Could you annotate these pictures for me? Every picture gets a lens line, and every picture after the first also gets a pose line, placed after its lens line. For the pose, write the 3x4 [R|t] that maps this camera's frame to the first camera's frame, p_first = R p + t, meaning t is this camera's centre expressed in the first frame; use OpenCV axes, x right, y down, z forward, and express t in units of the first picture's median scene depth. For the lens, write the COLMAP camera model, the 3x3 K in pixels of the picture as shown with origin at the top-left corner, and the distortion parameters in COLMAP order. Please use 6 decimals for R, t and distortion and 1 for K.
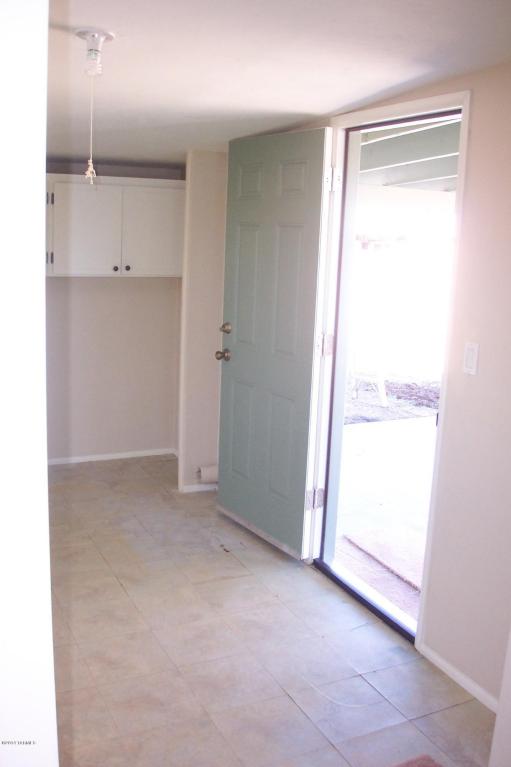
lens RADIAL K [[765.7, 0, 253.9], [0, 765.7, 381.5], [0, 0, 1]] dist [-0.120981, 0.000000]
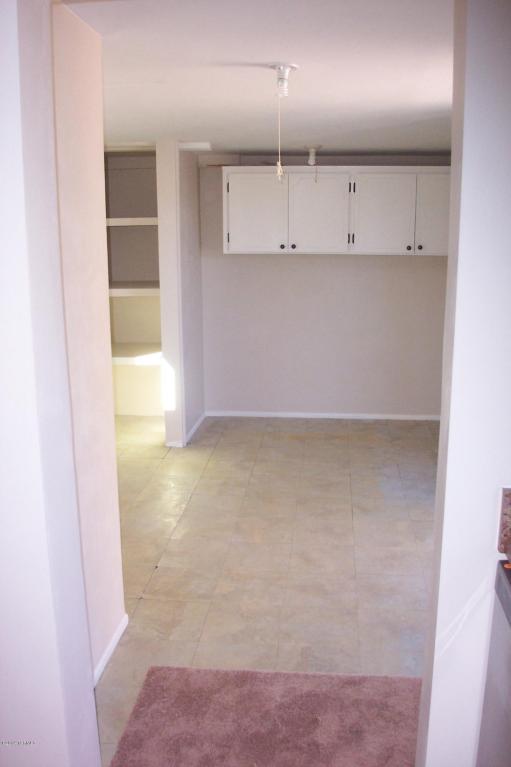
lens RADIAL K [[765.7, 0, 258.5], [0, 765.7, 384.9], [0, 0, 1]] dist [-0.120981, 0.000000]
pose [[0.855374, 0.080901, -0.511654, 0.323699], [-0.068587, 0.996721, 0.042936, 0.030621], [0.513450, -0.001634, 0.858118, -0.117542]]
